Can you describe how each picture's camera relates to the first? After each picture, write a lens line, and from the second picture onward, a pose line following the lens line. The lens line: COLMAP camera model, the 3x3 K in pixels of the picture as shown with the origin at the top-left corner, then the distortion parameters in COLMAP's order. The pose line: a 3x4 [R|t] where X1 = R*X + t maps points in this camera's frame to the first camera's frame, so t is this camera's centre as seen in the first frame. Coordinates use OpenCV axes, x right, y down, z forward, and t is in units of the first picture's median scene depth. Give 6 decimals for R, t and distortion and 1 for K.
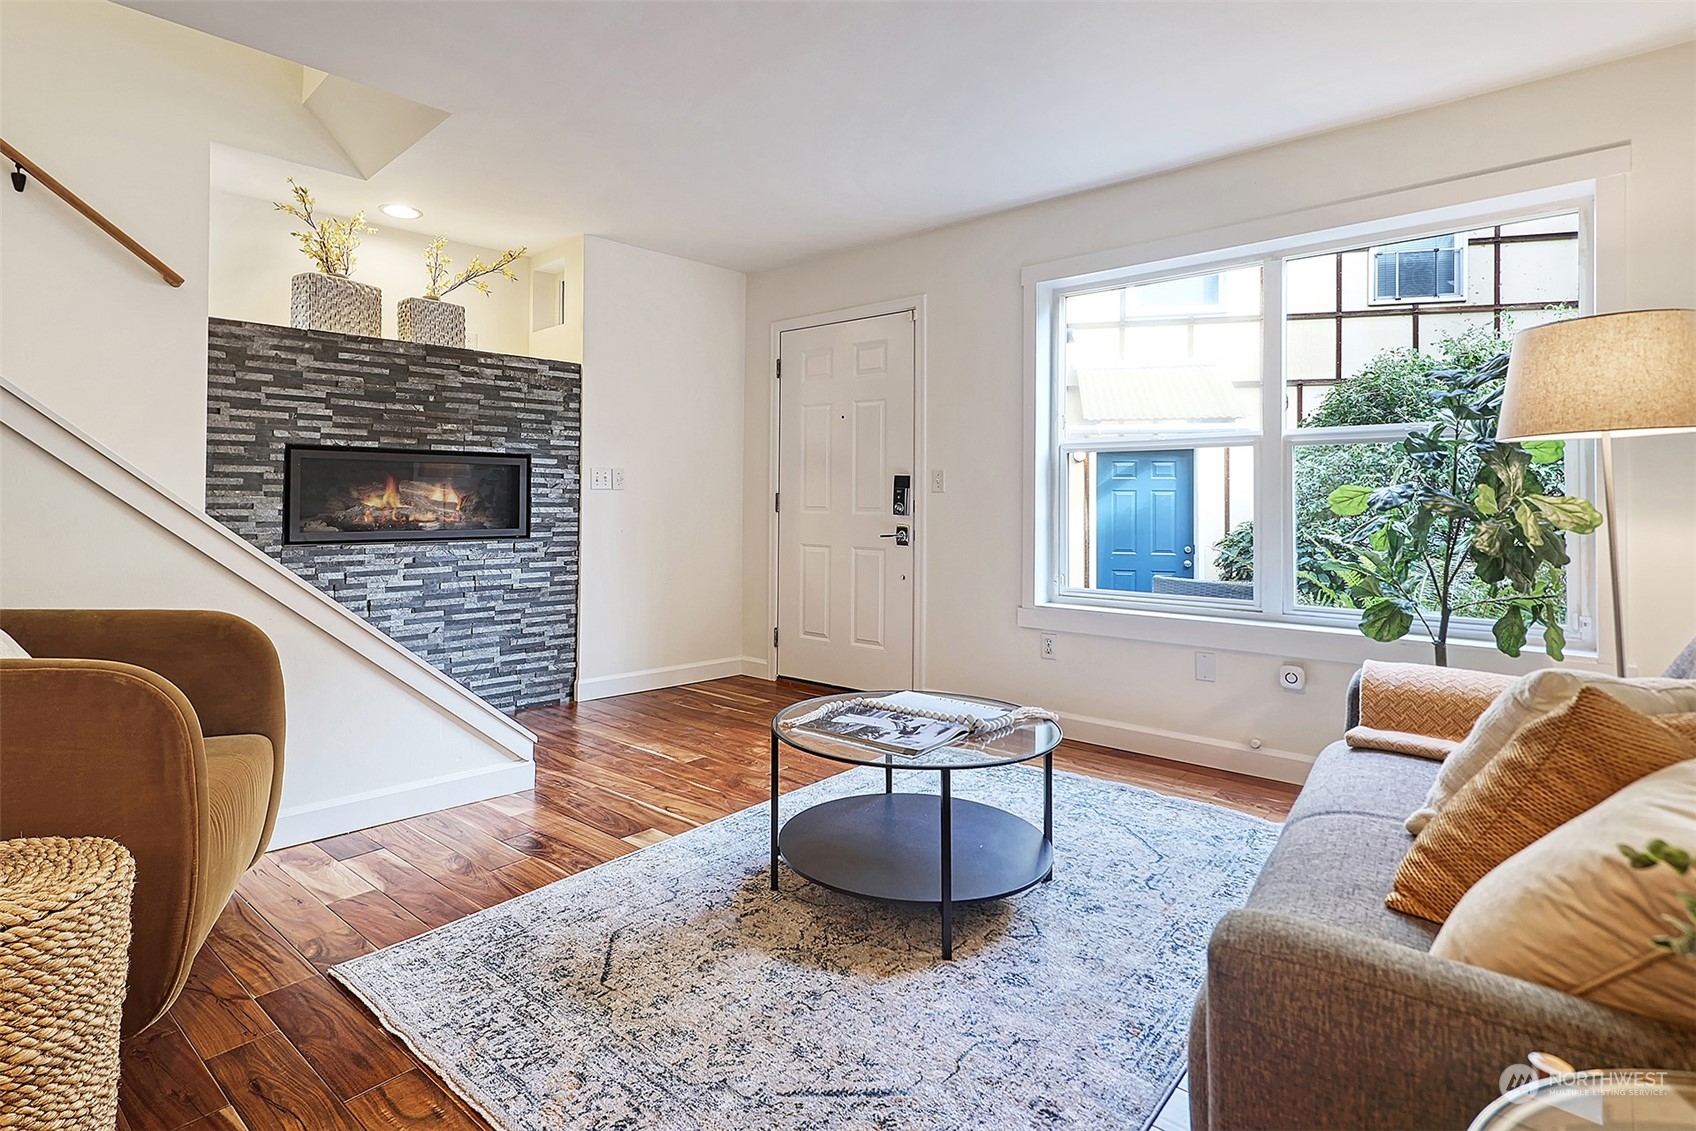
lens RADIAL K [[777.4, 0, 851.9], [0, 777.4, 520.7], [0, 0, 1]] dist [0.028684, -0.000165]
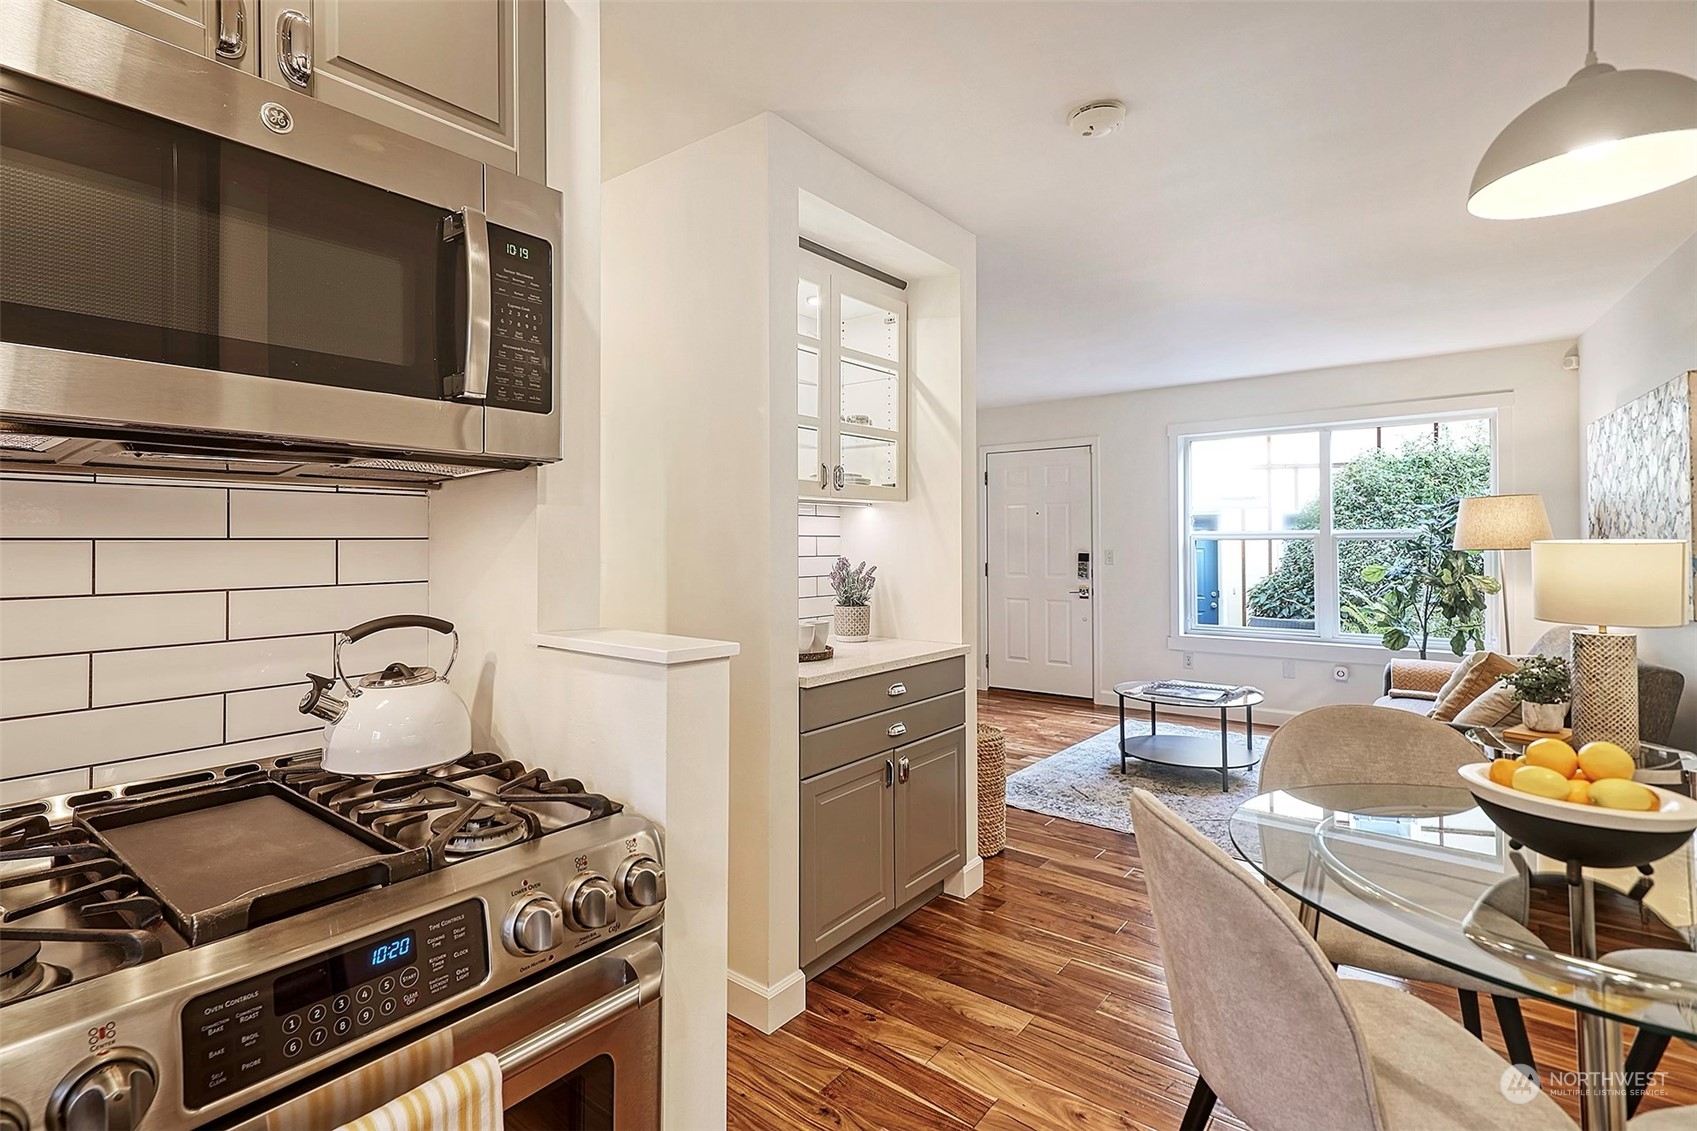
lens RADIAL K [[834.0, 0, 818.9], [0, 834.0, 547.8], [0, 0, 1]] dist [0.001273, 0.000020]
pose [[0.998244, -0.004769, 0.059037, -0.851088], [0.005499, 0.999910, -0.012201, -0.078081], [-0.058974, 0.012505, 0.998181, -0.947946]]
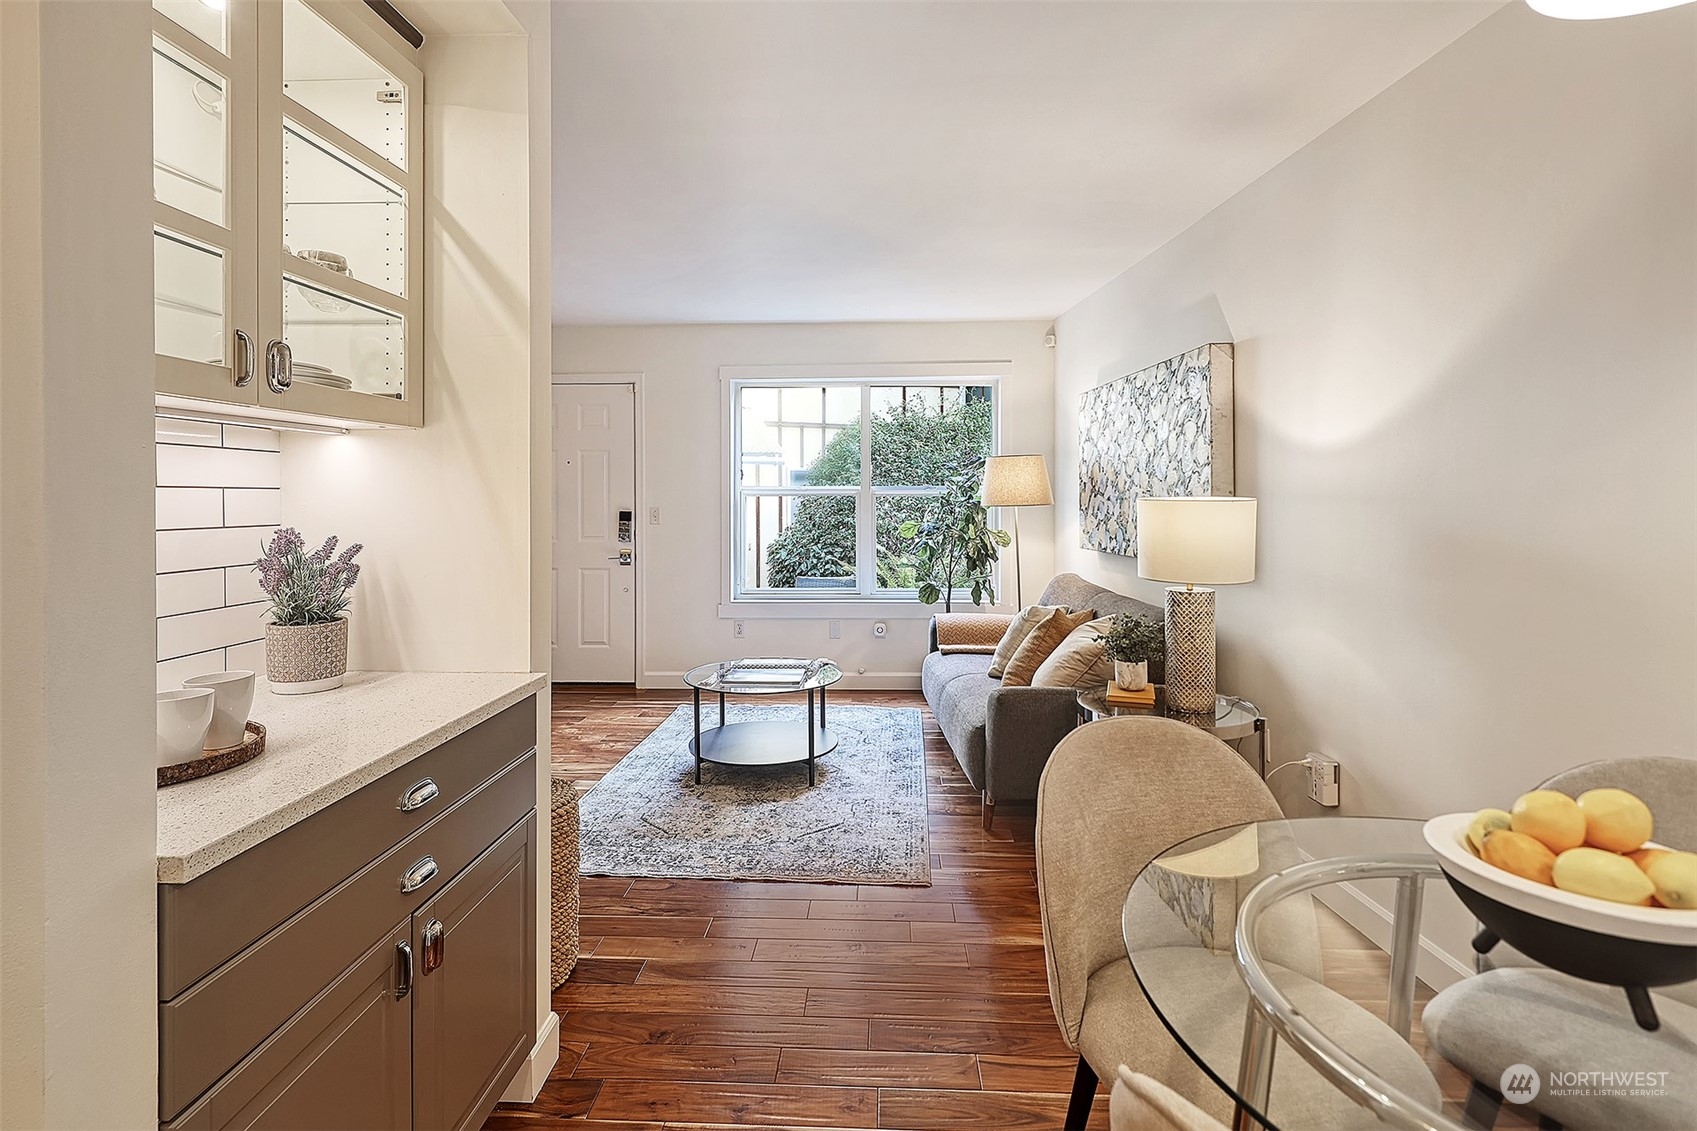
lens RADIAL K [[844.7, 0, 845.7], [0, 844.7, 498.6], [0, 0, 1]] dist [0.006801, -0.000101]
pose [[0.776544, -0.003955, 0.630051, -0.819117], [0.014021, 0.999841, -0.011005, -0.088513], [-0.629907, 0.017380, 0.776476, -0.492995]]
